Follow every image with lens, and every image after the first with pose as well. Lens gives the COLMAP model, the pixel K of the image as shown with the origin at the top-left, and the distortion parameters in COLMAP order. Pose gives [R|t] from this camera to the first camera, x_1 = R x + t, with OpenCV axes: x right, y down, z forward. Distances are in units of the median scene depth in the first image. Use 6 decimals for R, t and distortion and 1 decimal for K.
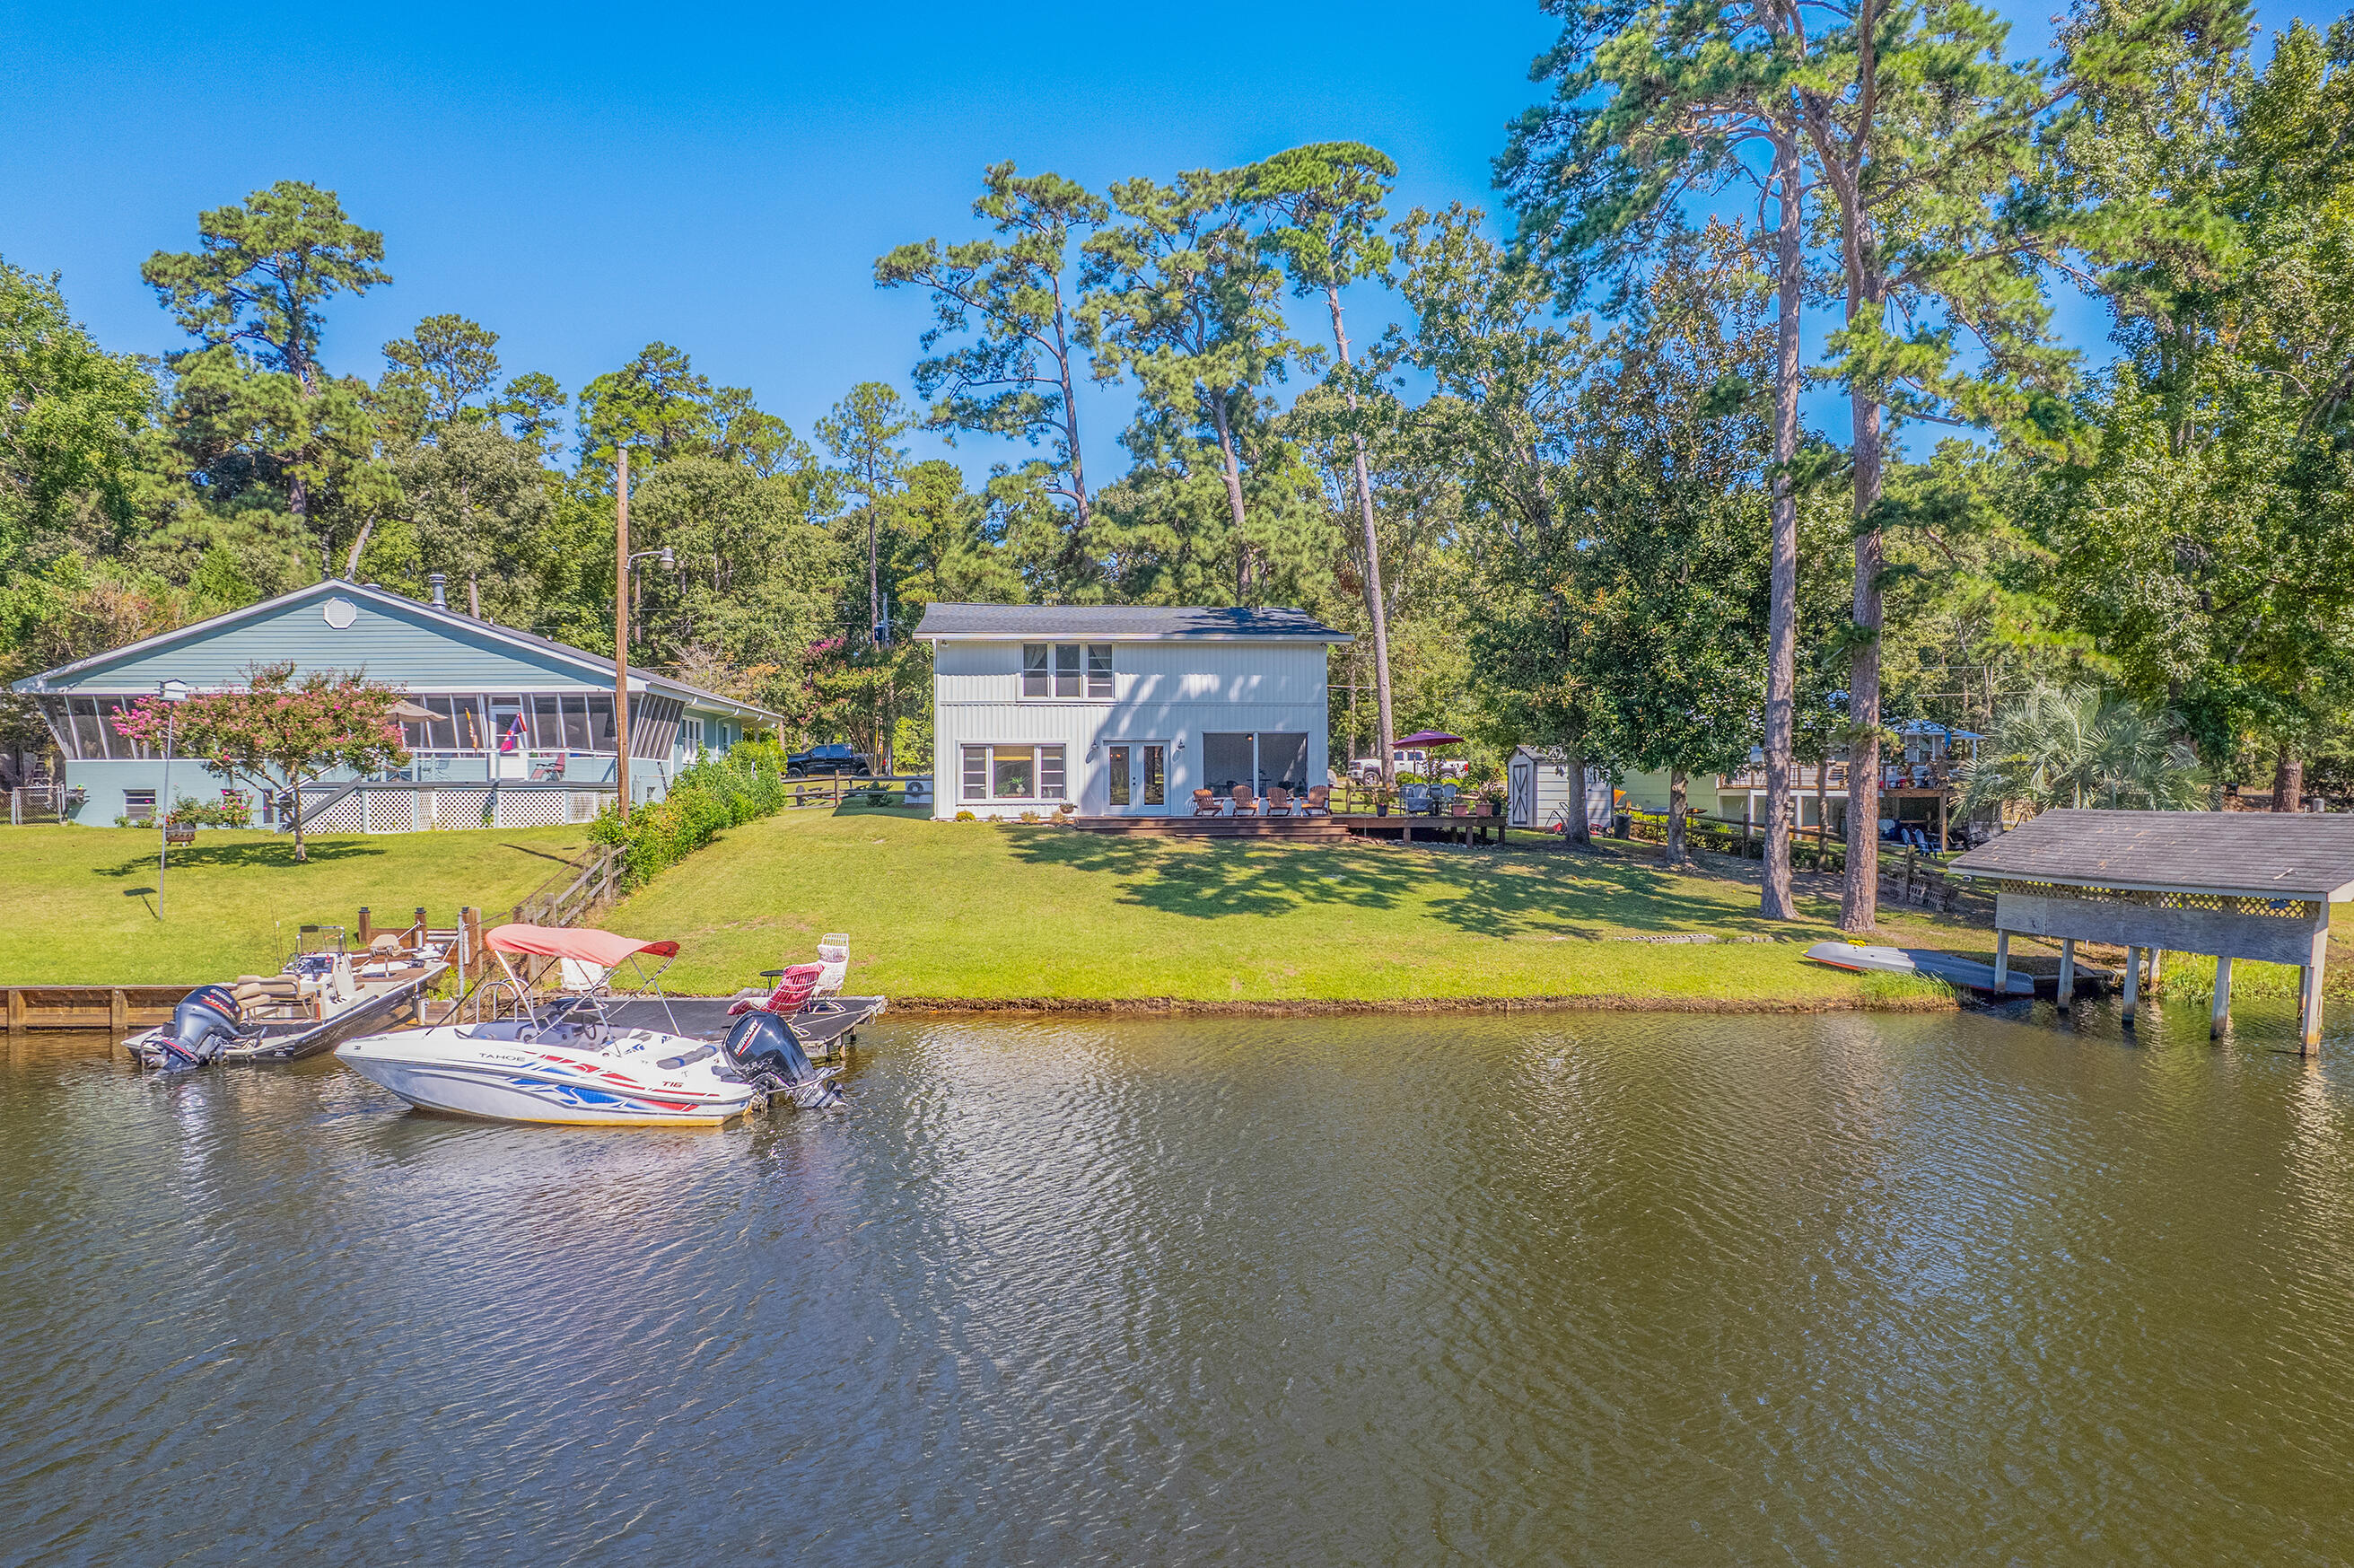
lens RADIAL K [[1543.4, 0, 1155.5], [0, 1543.4, 807.0], [0, 0, 1]] dist [-0.047562, 0.064343]
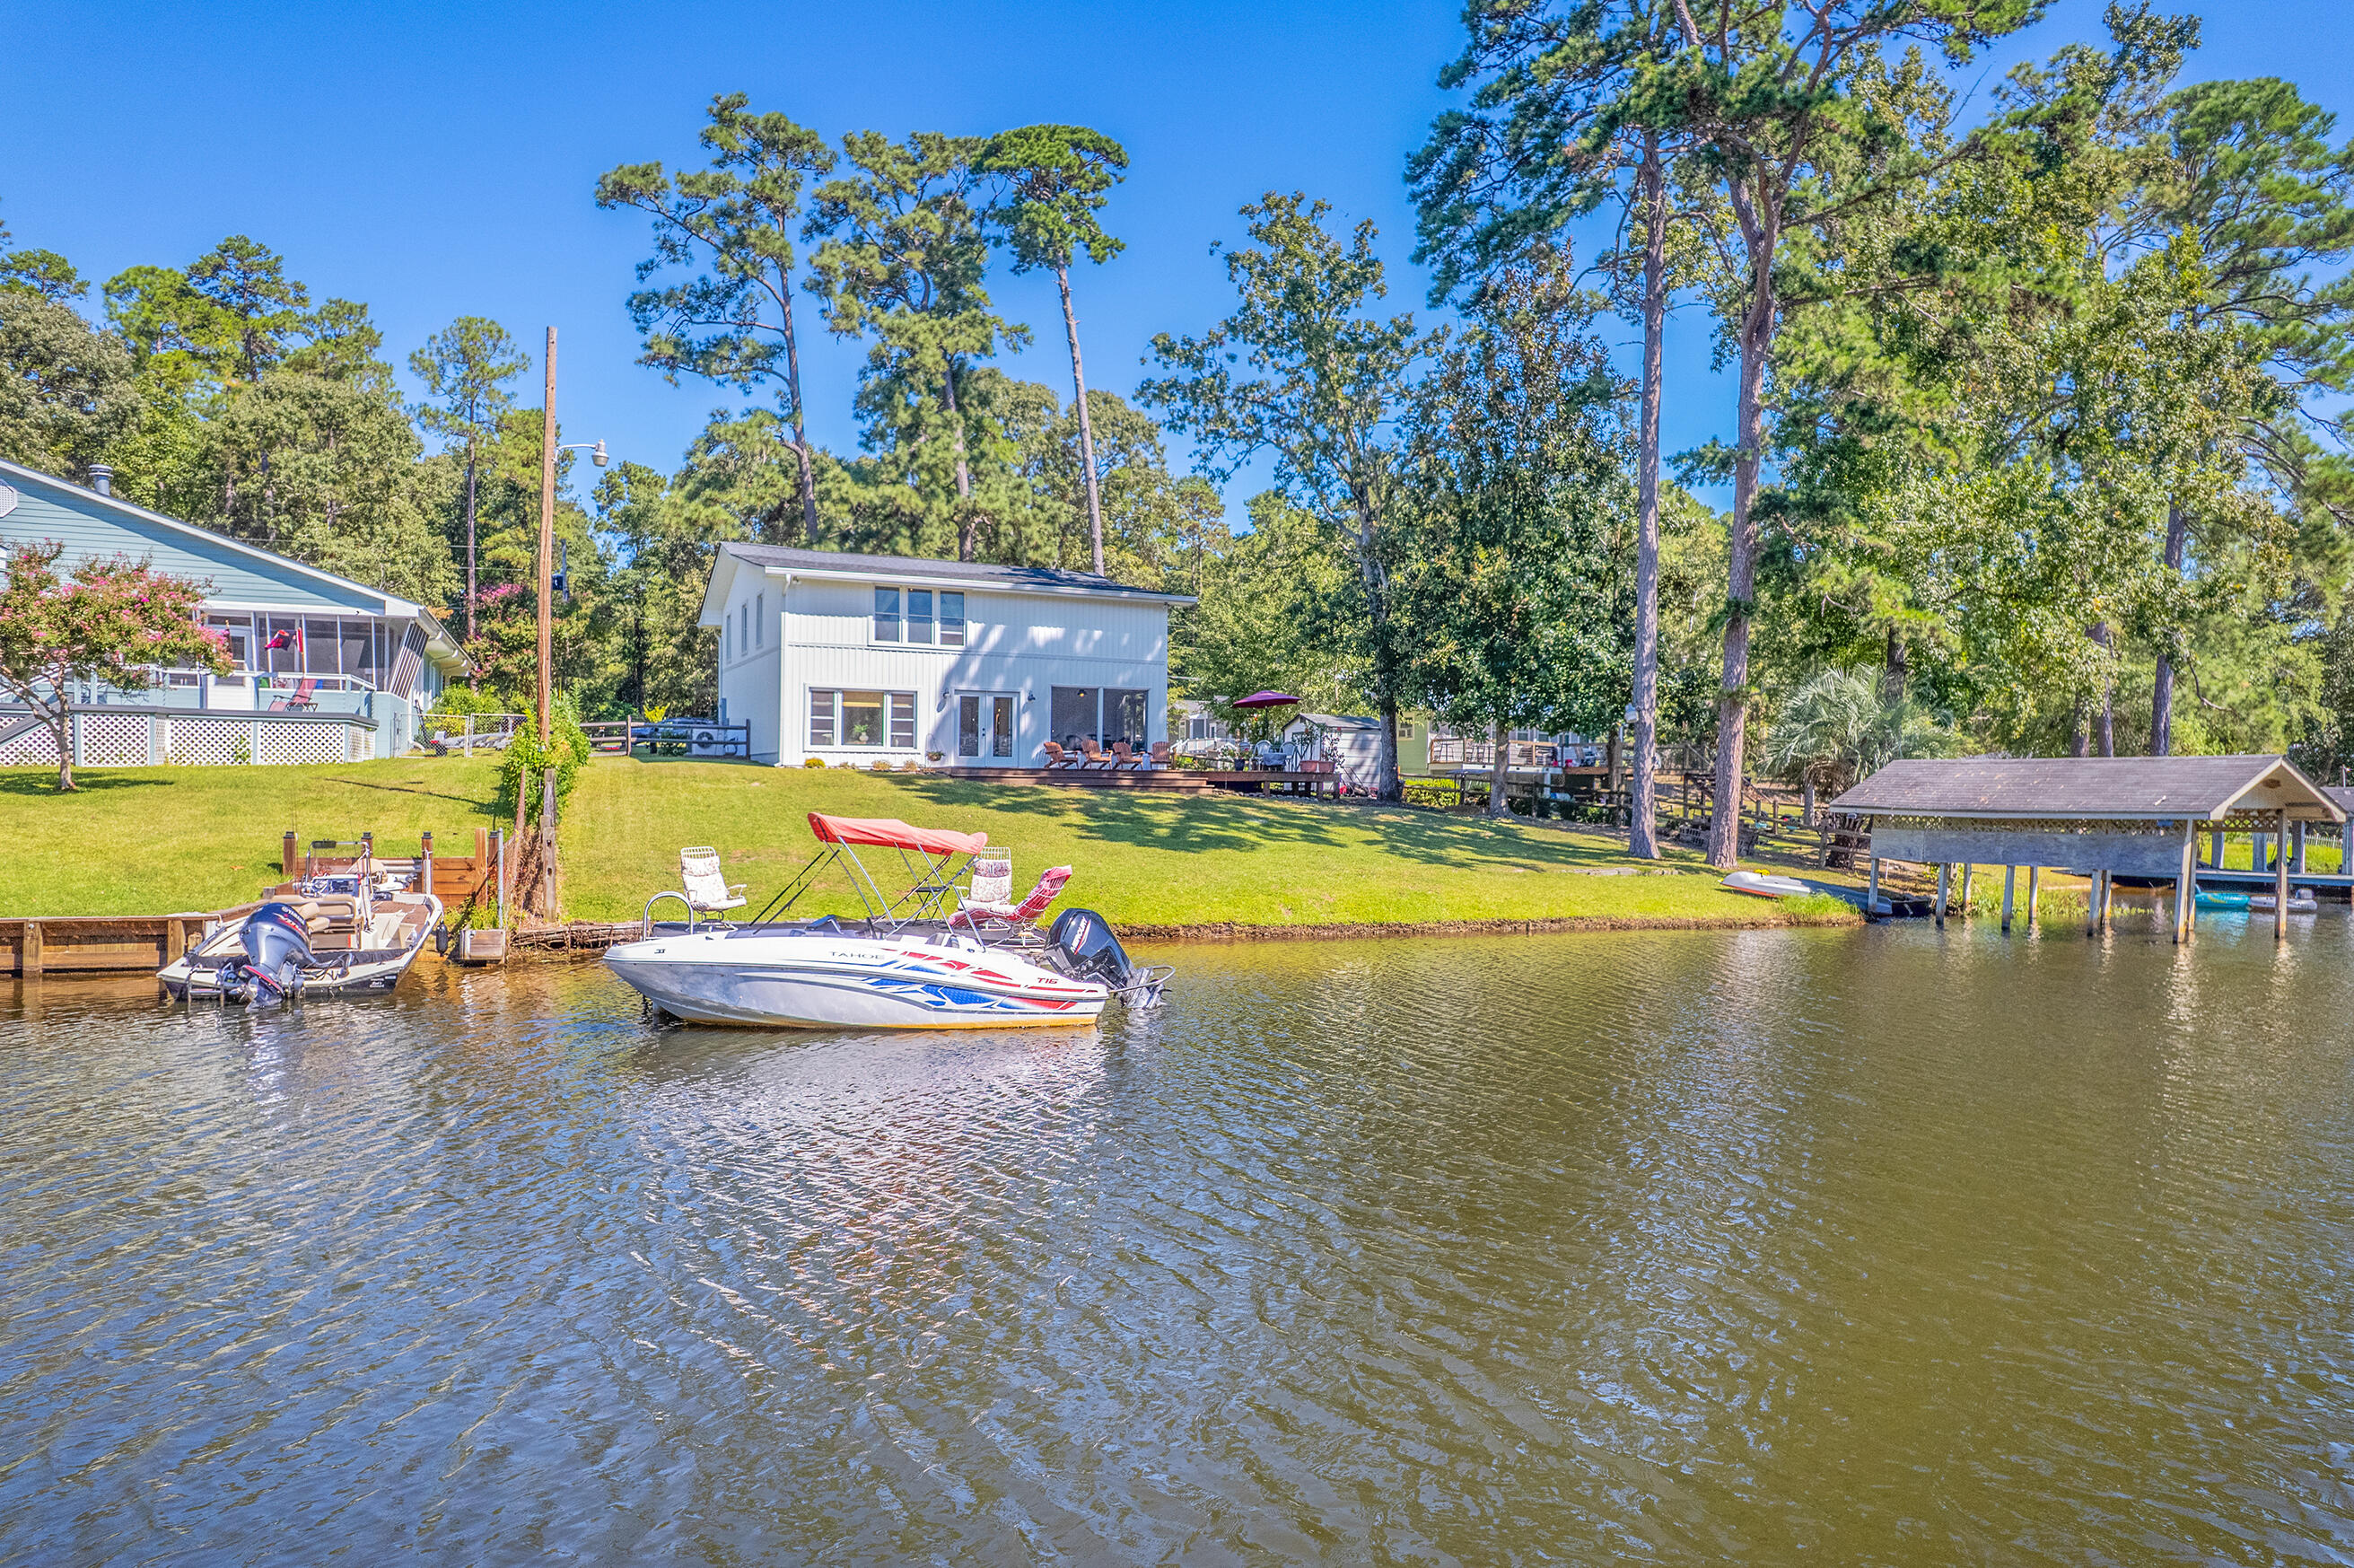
lens RADIAL K [[1543.4, 0, 1108.3], [0, 1543.4, 780.1], [0, 0, 1]] dist [-0.047562, 0.064343]
pose [[0.945259, 0.019842, 0.325717, -0.255141], [-0.012506, 0.999619, -0.024601, 0.036263], [-0.326081, 0.019181, 0.945147, 0.049135]]
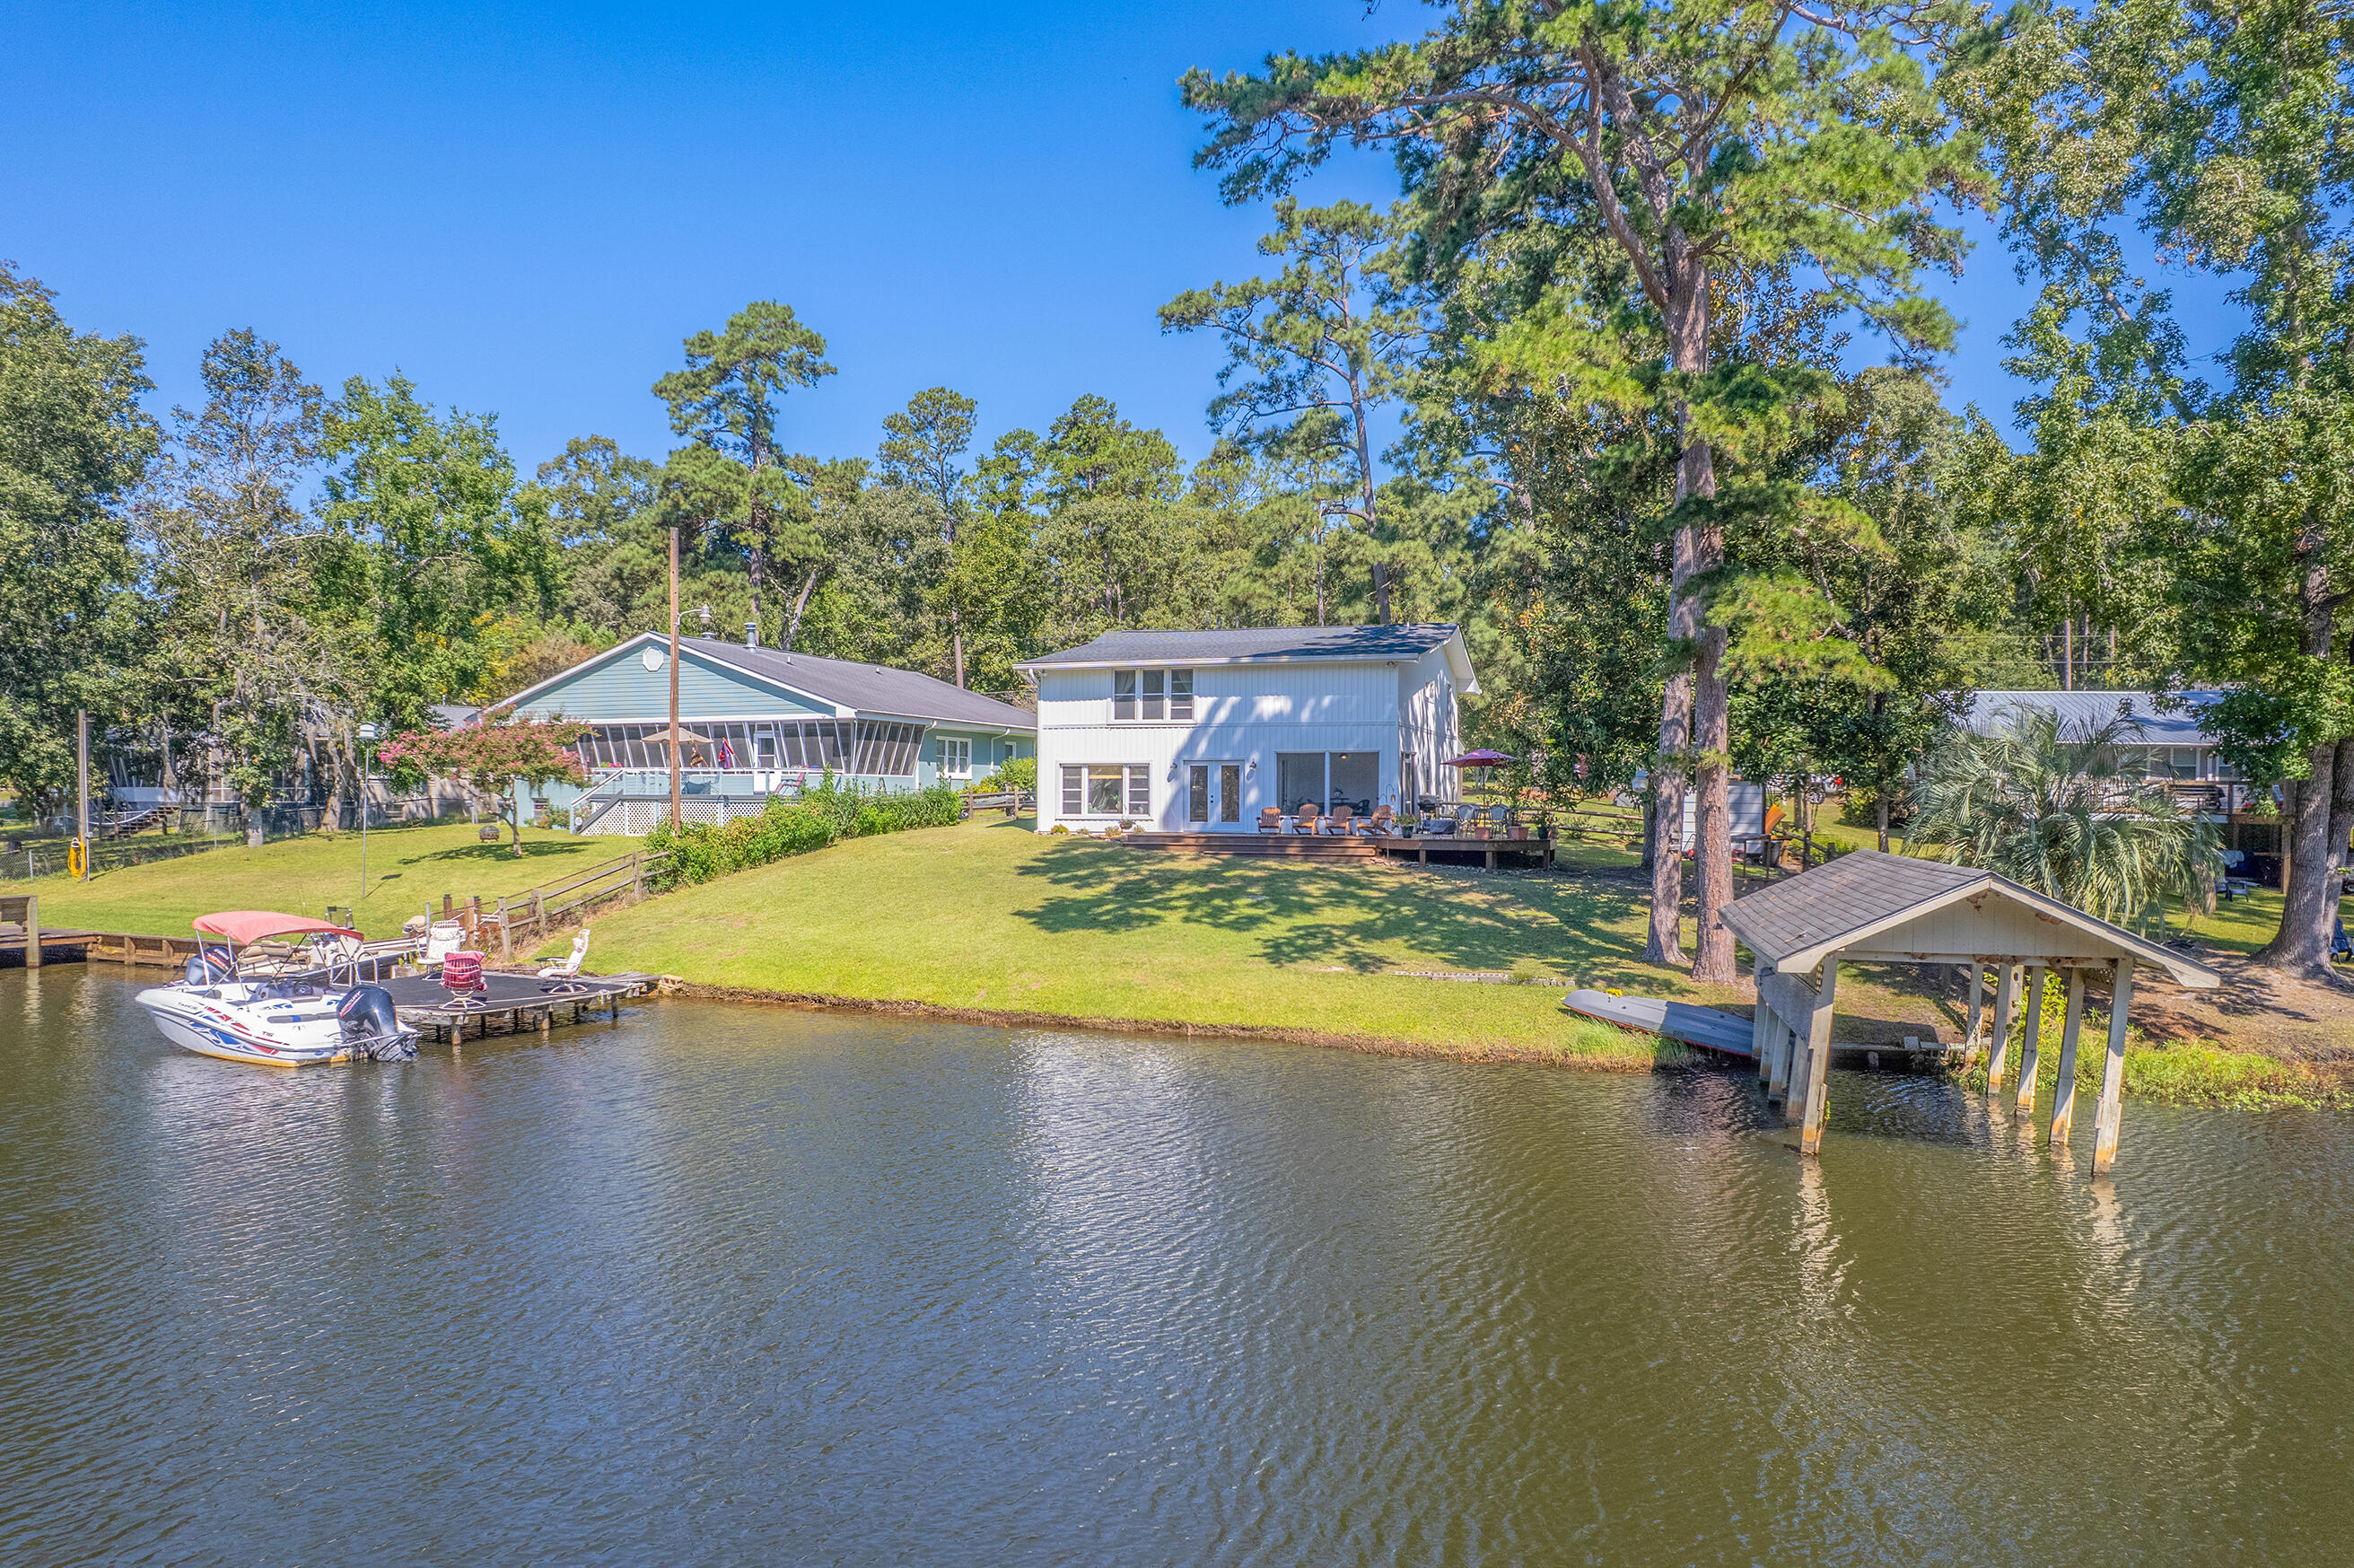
lens RADIAL K [[1543.4, 0, 1180.3], [0, 1543.4, 789.2], [0, 0, 1]] dist [-0.047562, 0.064343]
pose [[0.909706, 0.006310, -0.415205, 0.395813], [-0.012752, 0.999837, -0.012745, -0.010133], [0.415057, 0.016889, 0.909638, 0.045566]]
